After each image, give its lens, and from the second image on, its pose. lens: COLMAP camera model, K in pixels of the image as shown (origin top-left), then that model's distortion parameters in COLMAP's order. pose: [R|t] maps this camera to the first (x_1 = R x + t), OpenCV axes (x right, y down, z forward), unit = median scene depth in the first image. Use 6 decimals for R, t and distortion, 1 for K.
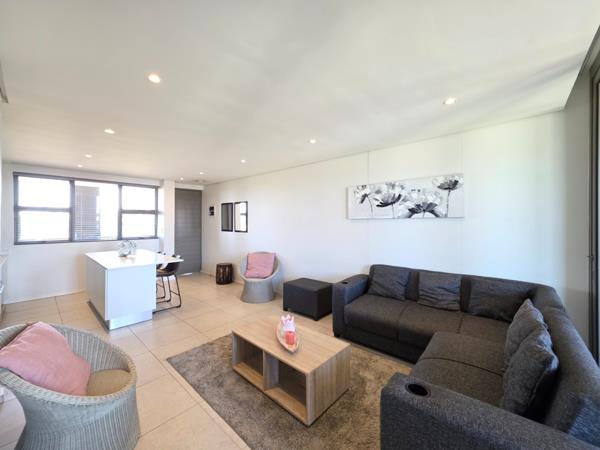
lens RADIAL K [[241.1, 0, 304.0], [0, 241.1, 223.2], [0, 0, 1]] dist [0.003710, 0.001042]
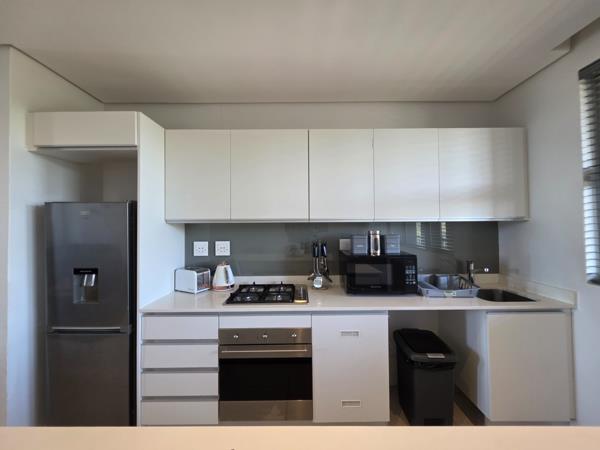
lens RADIAL K [[241.1, 0, 299.7], [0, 241.1, 220.8], [0, 0, 1]] dist [0.003710, 0.001042]
pose [[-0.747930, -0.007596, -0.663734, -0.897907], [0.002748, 0.999891, -0.014541, 0.010047], [0.663772, -0.012699, -0.747828, 1.314279]]
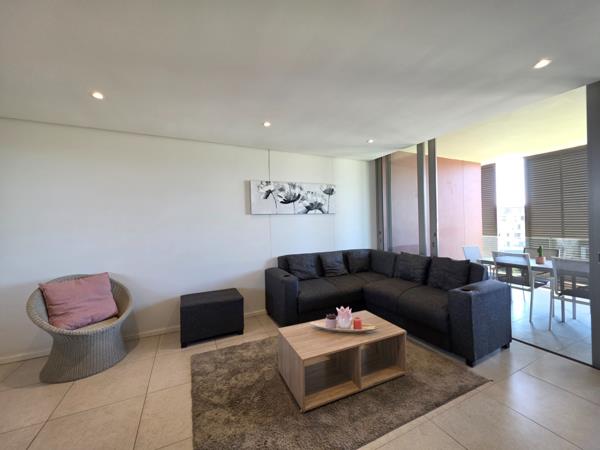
lens RADIAL K [[241.1, 0, 299.9], [0, 241.1, 221.8], [0, 0, 1]] dist [0.003710, 0.001042]
pose [[0.393723, -0.003093, 0.919224, -0.697267], [0.024729, 0.999668, -0.007228, 0.027731], [-0.918897, 0.025577, 0.393669, 0.515556]]
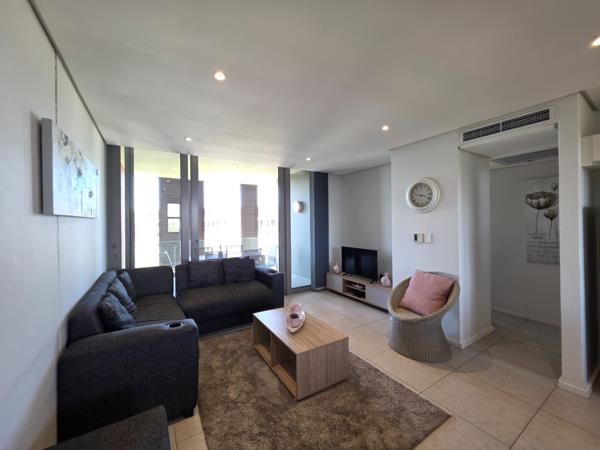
lens RADIAL K [[241.1, 0, 302.4], [0, 241.1, 224.3], [0, 0, 1]] dist [0.003710, 0.001042]
pose [[-0.964781, 0.008369, 0.262922, -0.272546], [0.012131, 0.999846, 0.012686, -0.003492], [-0.262775, 0.015429, -0.964734, 1.404595]]
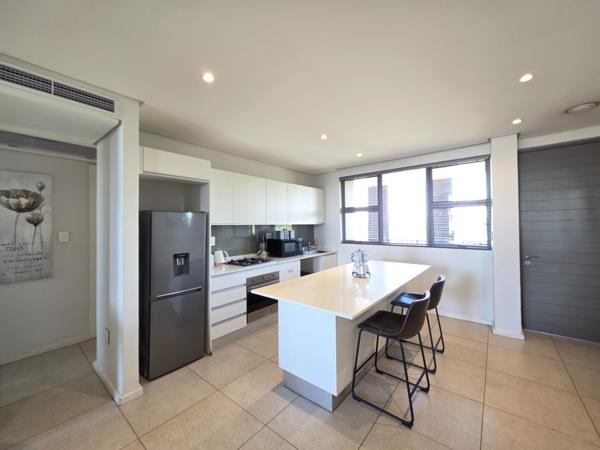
lens RADIAL K [[241.1, 0, 299.5], [0, 241.1, 222.0], [0, 0, 1]] dist [0.003710, 0.001042]
pose [[0.041235, -0.015466, -0.999030, -0.137880], [0.008322, 0.999851, -0.015135, 0.010828], [0.999115, -0.007690, 0.041358, 1.019943]]
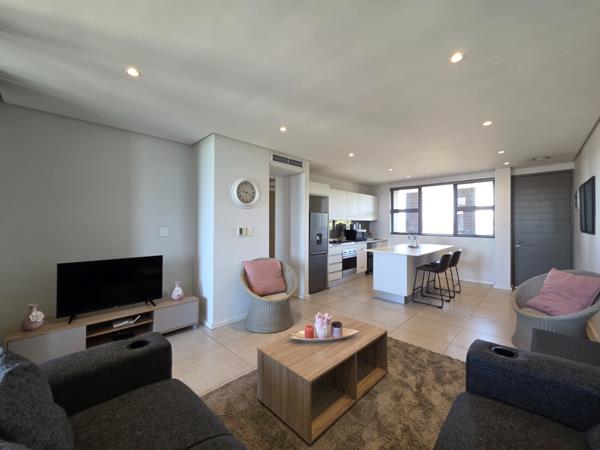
lens RADIAL K [[241.1, 0, 299.5], [0, 241.1, 222.7], [0, 0, 1]] dist [0.003710, 0.001042]
pose [[-0.047222, -0.003702, -0.998878, 0.557773], [-0.006158, 0.999975, -0.003415, 0.032744], [0.998865, 0.005989, -0.047244, 0.637339]]
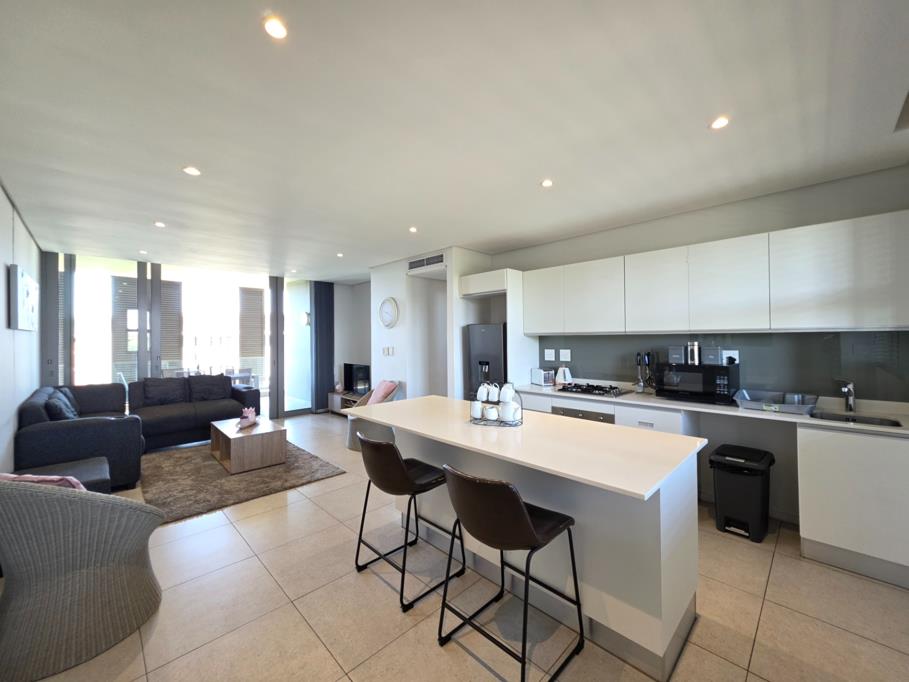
lens RADIAL K [[365.3, 0, 457.5], [0, 365.3, 337.9], [0, 0, 1]] dist [0.003710, 0.001042]
pose [[-0.998536, 0.007843, 0.053515, -0.876911], [0.008059, 0.999960, 0.003821, 0.007289], [-0.053483, 0.004246, -0.998560, 1.953748]]
